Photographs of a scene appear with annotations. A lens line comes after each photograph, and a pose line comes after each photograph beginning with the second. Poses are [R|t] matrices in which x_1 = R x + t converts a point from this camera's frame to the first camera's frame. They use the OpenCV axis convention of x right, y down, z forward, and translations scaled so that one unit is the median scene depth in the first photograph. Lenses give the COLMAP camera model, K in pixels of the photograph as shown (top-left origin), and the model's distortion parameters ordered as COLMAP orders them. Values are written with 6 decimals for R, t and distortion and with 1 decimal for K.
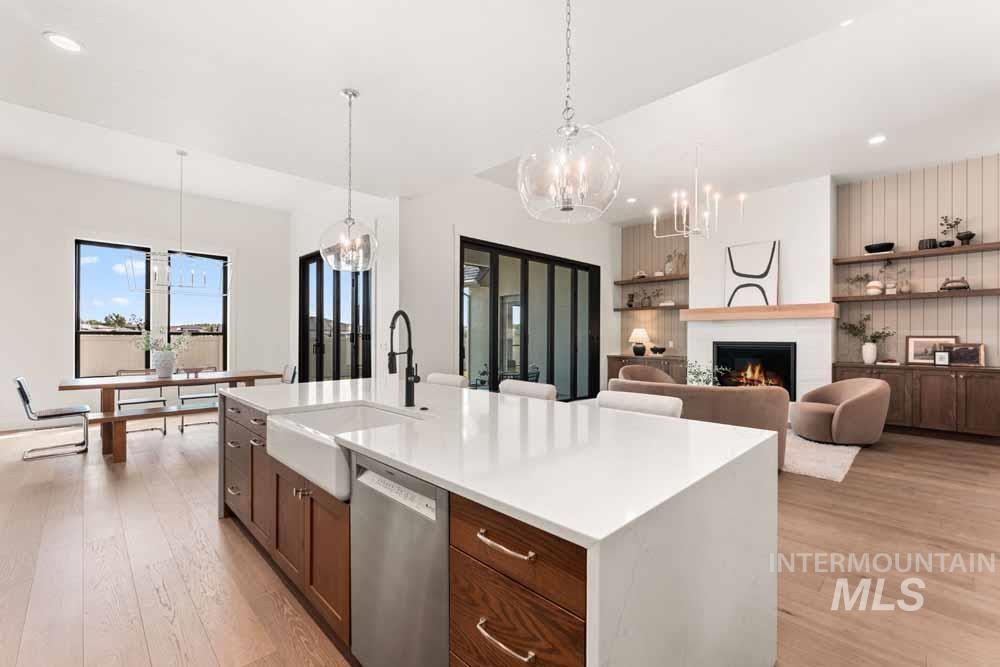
lens RADIAL K [[433.4, 0, 496.1], [0, 433.4, 338.3], [0, 0, 1]] dist [0.001218, 0.000660]
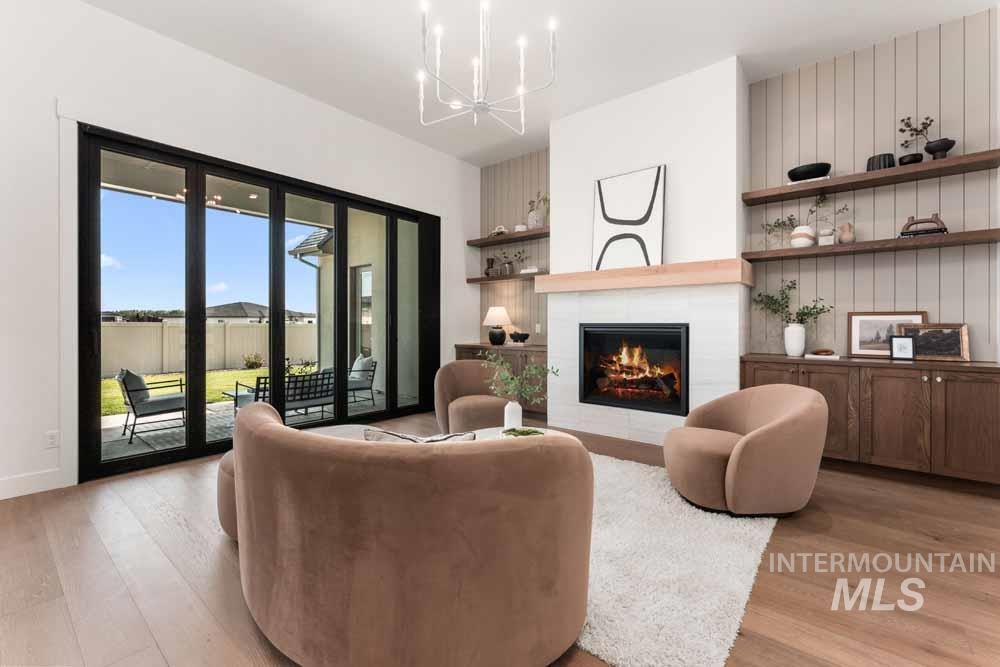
lens RADIAL K [[433.4, 0, 499.2], [0, 433.4, 325.1], [0, 0, 1]] dist [0.001218, 0.000660]
pose [[0.994805, -0.003182, 0.101753, 0.361032], [0.003214, 0.999995, -0.000158, 0.011033], [-0.101752, 0.000485, 0.994810, 0.407628]]
